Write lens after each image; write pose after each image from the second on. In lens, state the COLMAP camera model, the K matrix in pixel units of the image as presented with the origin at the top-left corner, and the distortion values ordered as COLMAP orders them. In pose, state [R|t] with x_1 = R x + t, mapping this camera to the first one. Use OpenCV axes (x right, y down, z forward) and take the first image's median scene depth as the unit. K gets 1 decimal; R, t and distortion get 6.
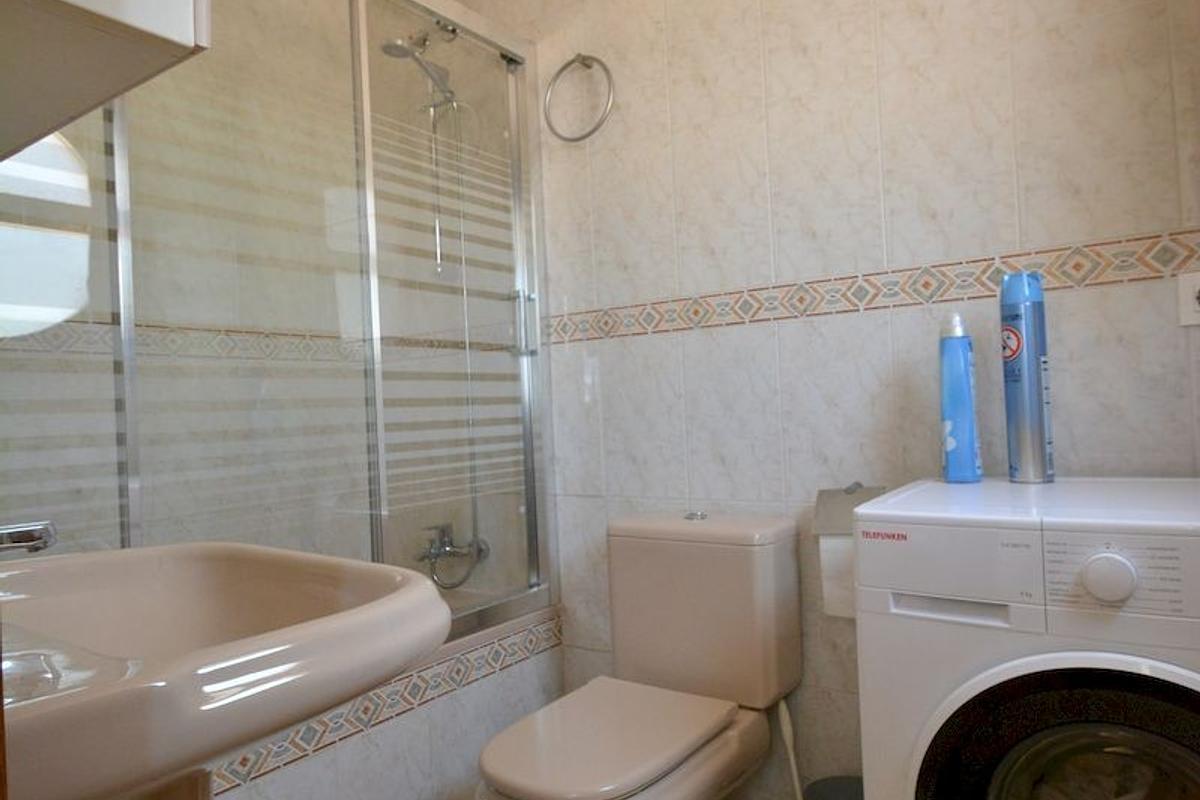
lens RADIAL K [[800.0, 0, 600.0], [0, 800.0, 400.0], [0, 0, 1]] dist [-0.004258, -0.002228]
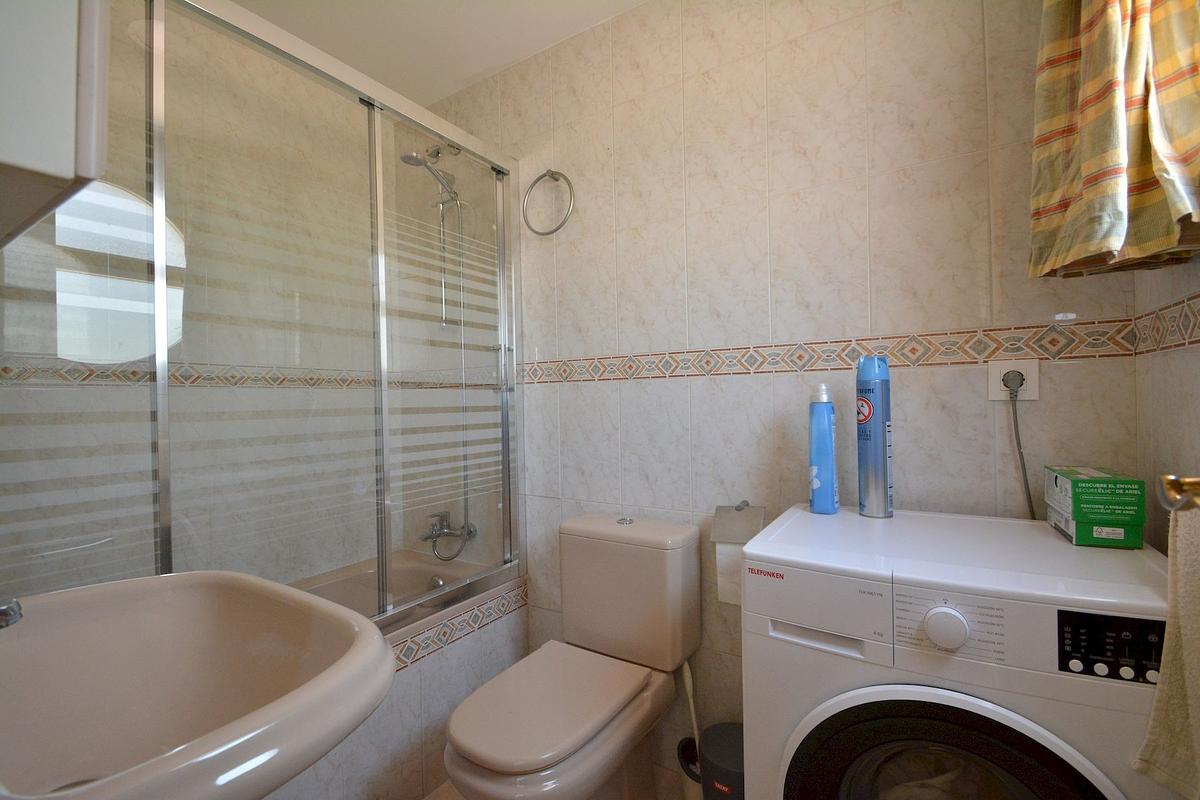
lens RADIAL K [[536.1, 0, 599.6], [0, 536.1, 401.7], [0, 0, 1]] dist [0.002318, -0.009702]
pose [[0.998653, 0.024314, 0.045841, 0.029592], [-0.024825, 0.999635, 0.010619, -0.062110], [-0.045566, -0.011743, 0.998892, 0.103996]]
